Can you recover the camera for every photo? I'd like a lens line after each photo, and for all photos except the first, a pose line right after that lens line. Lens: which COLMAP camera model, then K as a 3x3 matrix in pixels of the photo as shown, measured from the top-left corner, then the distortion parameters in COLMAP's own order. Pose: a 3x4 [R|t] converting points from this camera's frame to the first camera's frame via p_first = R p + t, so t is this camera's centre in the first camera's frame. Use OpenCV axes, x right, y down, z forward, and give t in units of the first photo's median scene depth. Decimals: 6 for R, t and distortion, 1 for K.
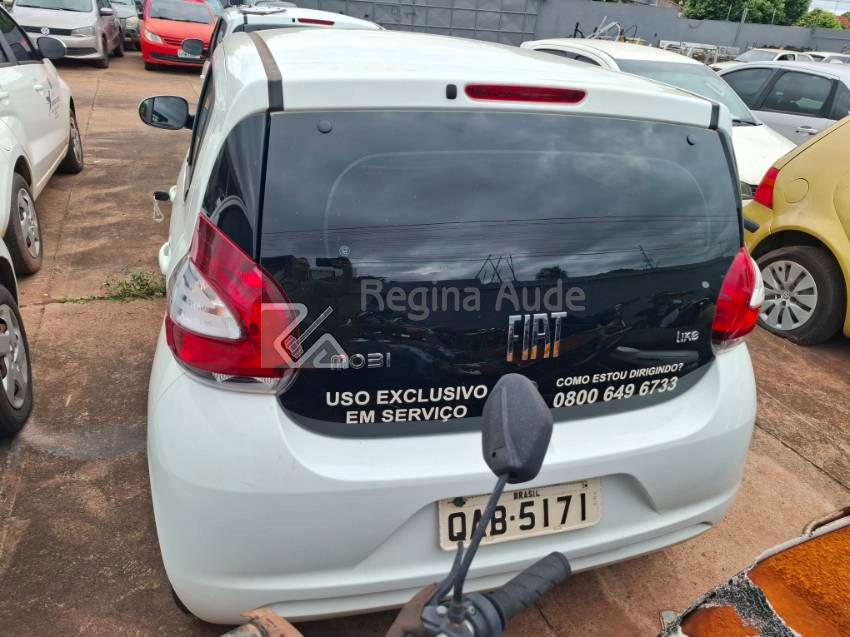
lens RADIAL K [[585.3, 0, 472.5], [0, 585.3, 299.0], [0, 0, 1]] dist [0.135980, -0.147246]
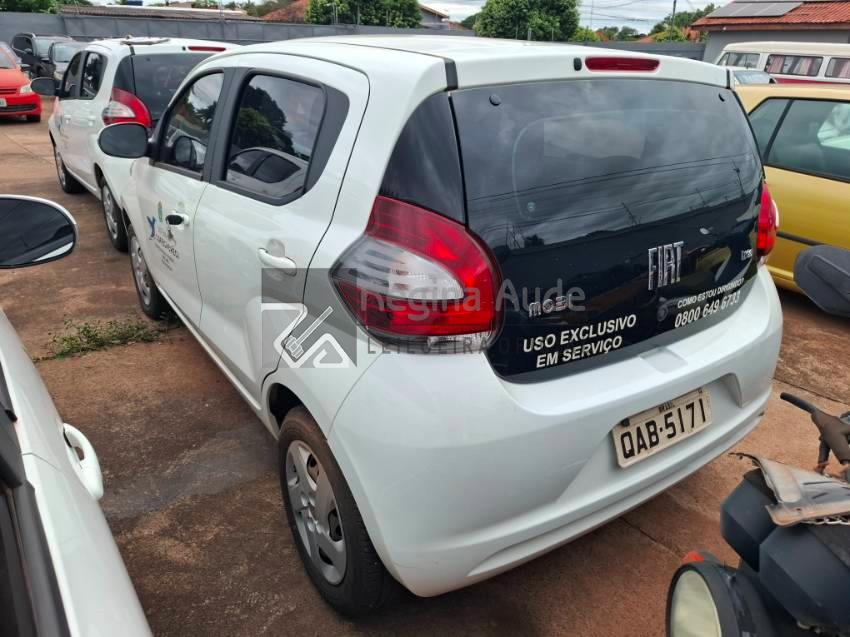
lens RADIAL K [[601.6, 0, 428.8], [0, 601.6, 294.0], [0, 0, 1]] dist [0.067386, -0.101295]
pose [[0.950116, -0.161484, 0.266837, -0.664936], [0.176908, 0.983617, -0.034646, 0.078667], [-0.256871, 0.080123, 0.963119, -0.029820]]
